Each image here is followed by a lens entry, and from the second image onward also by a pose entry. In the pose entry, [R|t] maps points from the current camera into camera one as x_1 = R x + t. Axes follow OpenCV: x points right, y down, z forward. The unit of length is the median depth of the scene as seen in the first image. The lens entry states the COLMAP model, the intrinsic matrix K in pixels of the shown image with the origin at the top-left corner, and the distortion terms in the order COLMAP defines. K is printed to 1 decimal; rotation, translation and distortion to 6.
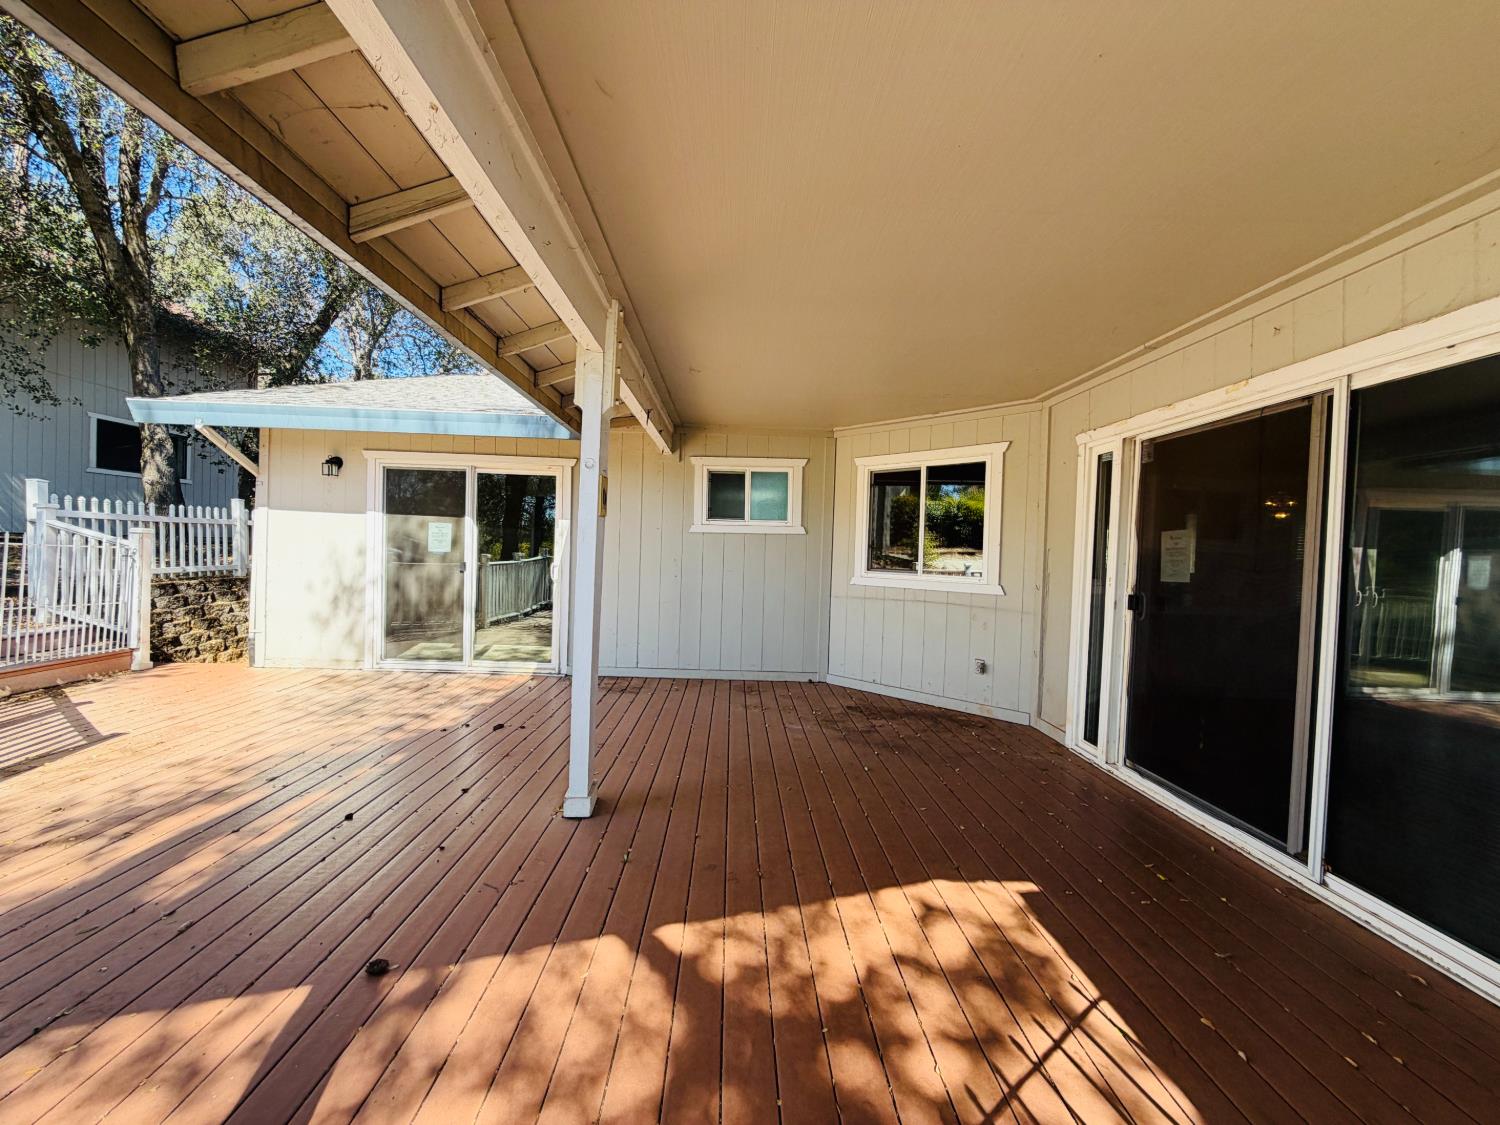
lens RADIAL K [[600.8, 0, 746.4], [0, 600.8, 563.4], [0, 0, 1]] dist [0.005552, -0.000894]
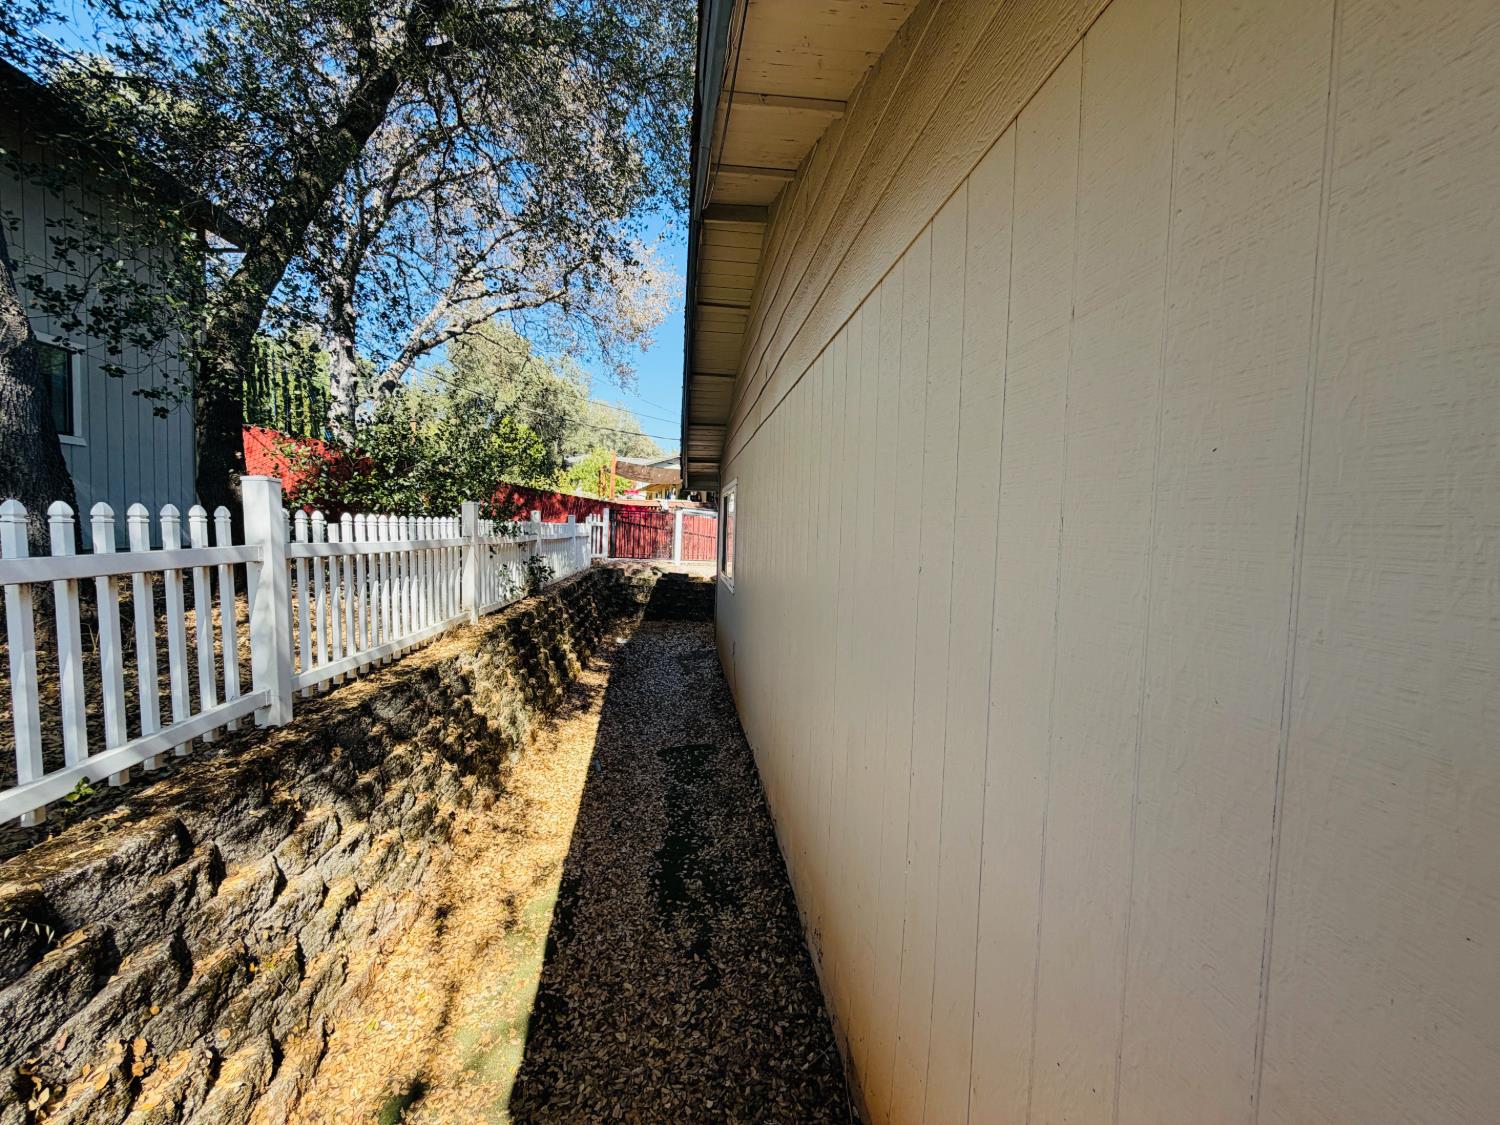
lens RADIAL K [[600.8, 0, 750.7], [0, 600.8, 562.1], [0, 0, 1]] dist [0.005552, -0.000894]
pose [[0.995719, -0.011342, 0.091738, -0.667986], [0.008213, 0.999374, 0.034416, -0.076944], [-0.092071, -0.033515, 0.995188, 0.716505]]
